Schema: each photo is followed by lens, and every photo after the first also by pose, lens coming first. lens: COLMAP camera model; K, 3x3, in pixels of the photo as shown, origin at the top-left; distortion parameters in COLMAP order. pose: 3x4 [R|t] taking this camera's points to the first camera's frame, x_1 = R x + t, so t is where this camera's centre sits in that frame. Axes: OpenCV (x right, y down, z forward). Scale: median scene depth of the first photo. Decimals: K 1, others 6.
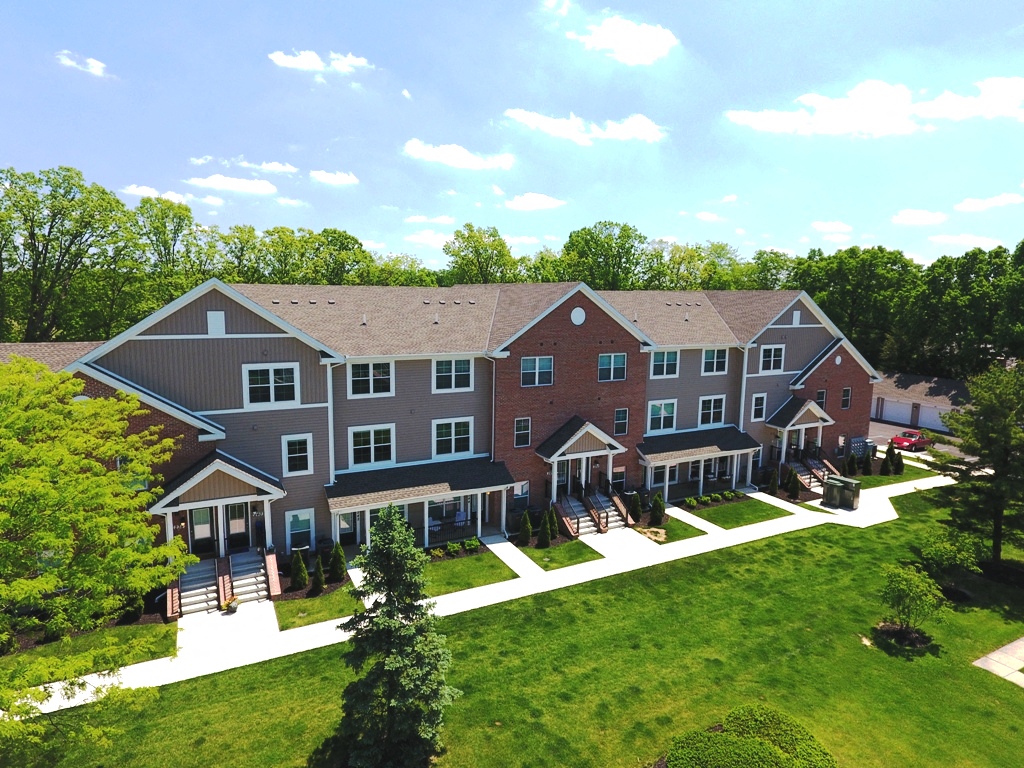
lens RADIAL K [[608.8, 0, 512.0], [0, 608.8, 384.0], [0, 0, 1]] dist [0.000366, 0.000129]
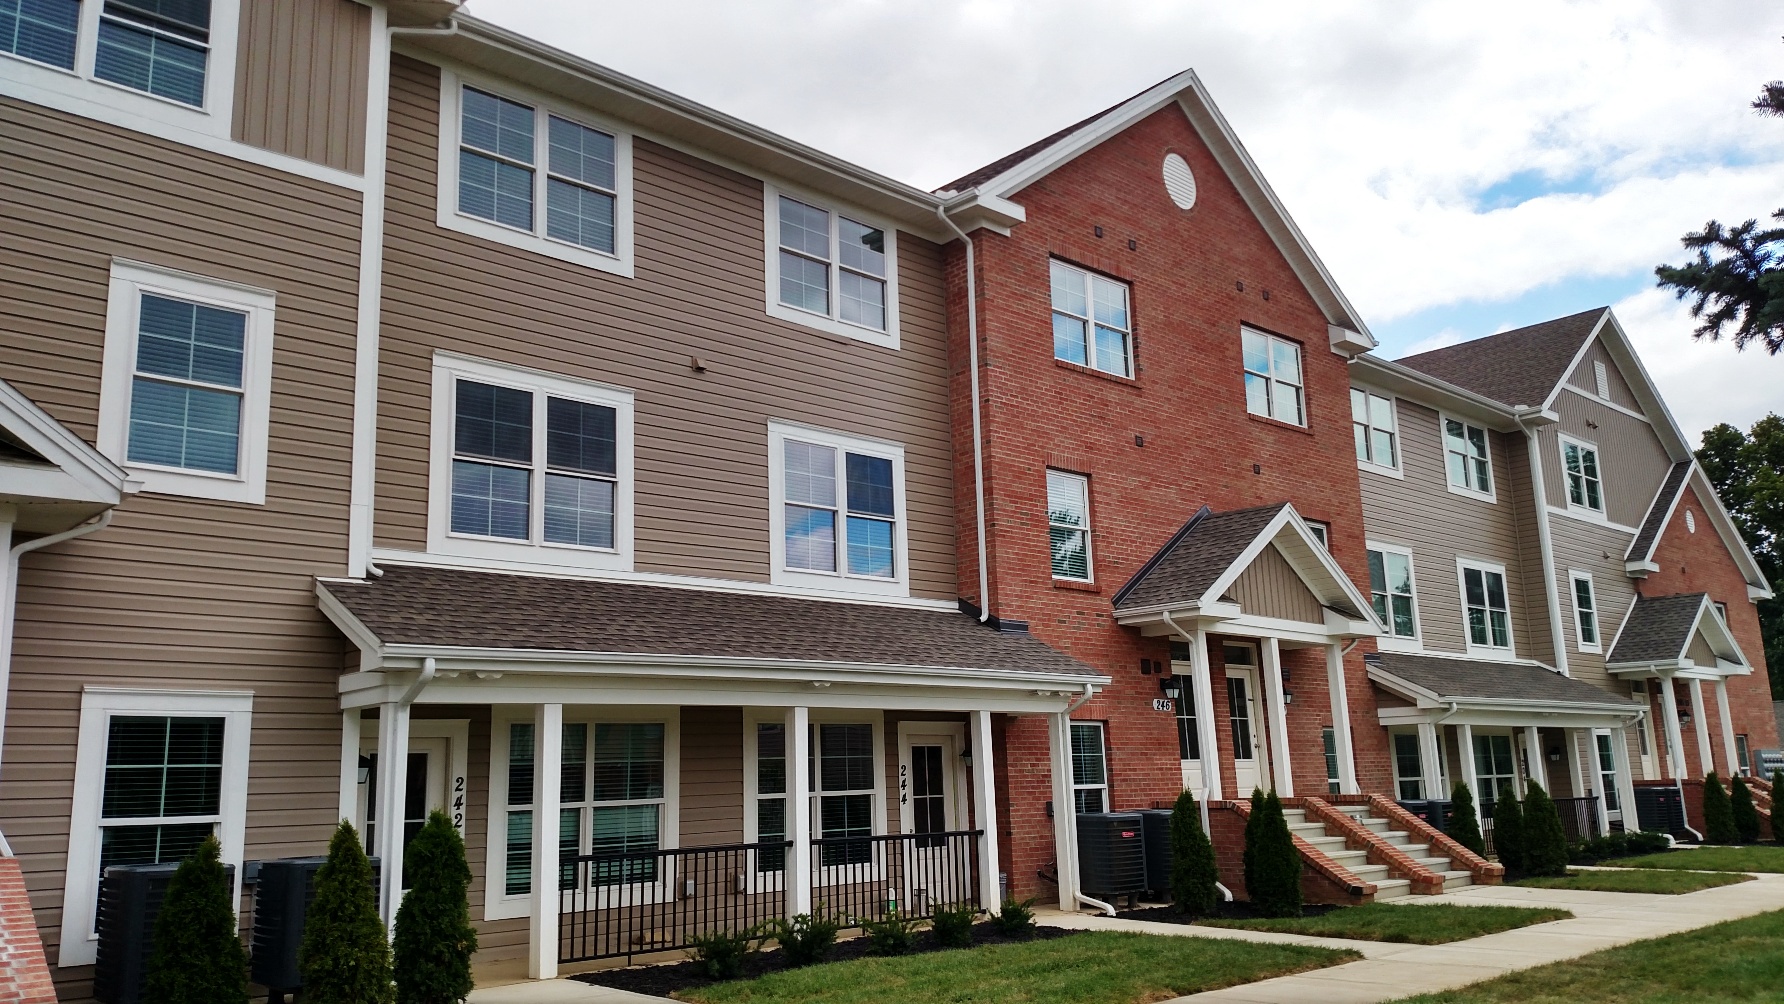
lens RADIAL K [[1357.5, 0, 892.0], [0, 1357.5, 502.0], [0, 0, 1]] dist [0.046153, 0.000352]
pose [[0.964748, 0.008968, 0.263023, -0.216339], [0.082767, 0.938370, -0.335577, 0.265710], [-0.249823, 0.345517, 0.904548, 0.489773]]
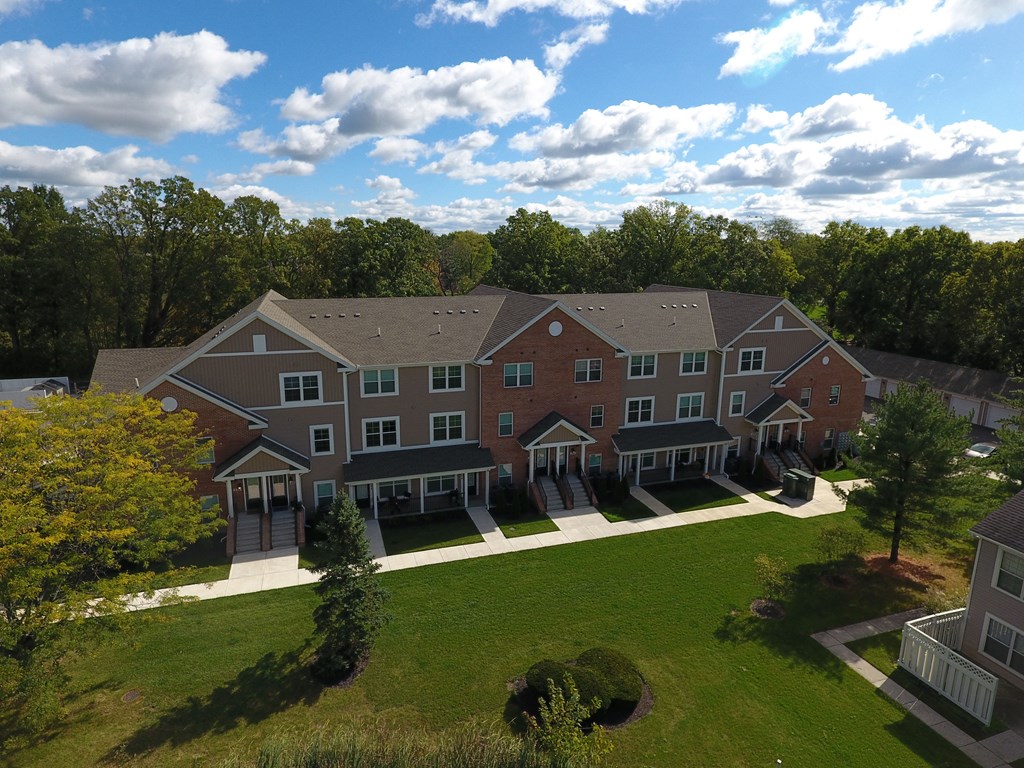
lens RADIAL K [[608.8, 0, 512.0], [0, 608.8, 384.0], [0, 0, 1]] dist [0.000366, 0.000129]
pose [[0.987378, 0.029191, -0.155667, 0.220769], [-0.017438, 0.996929, 0.076342, -0.096616], [0.157417, -0.072664, 0.984855, -0.197603]]
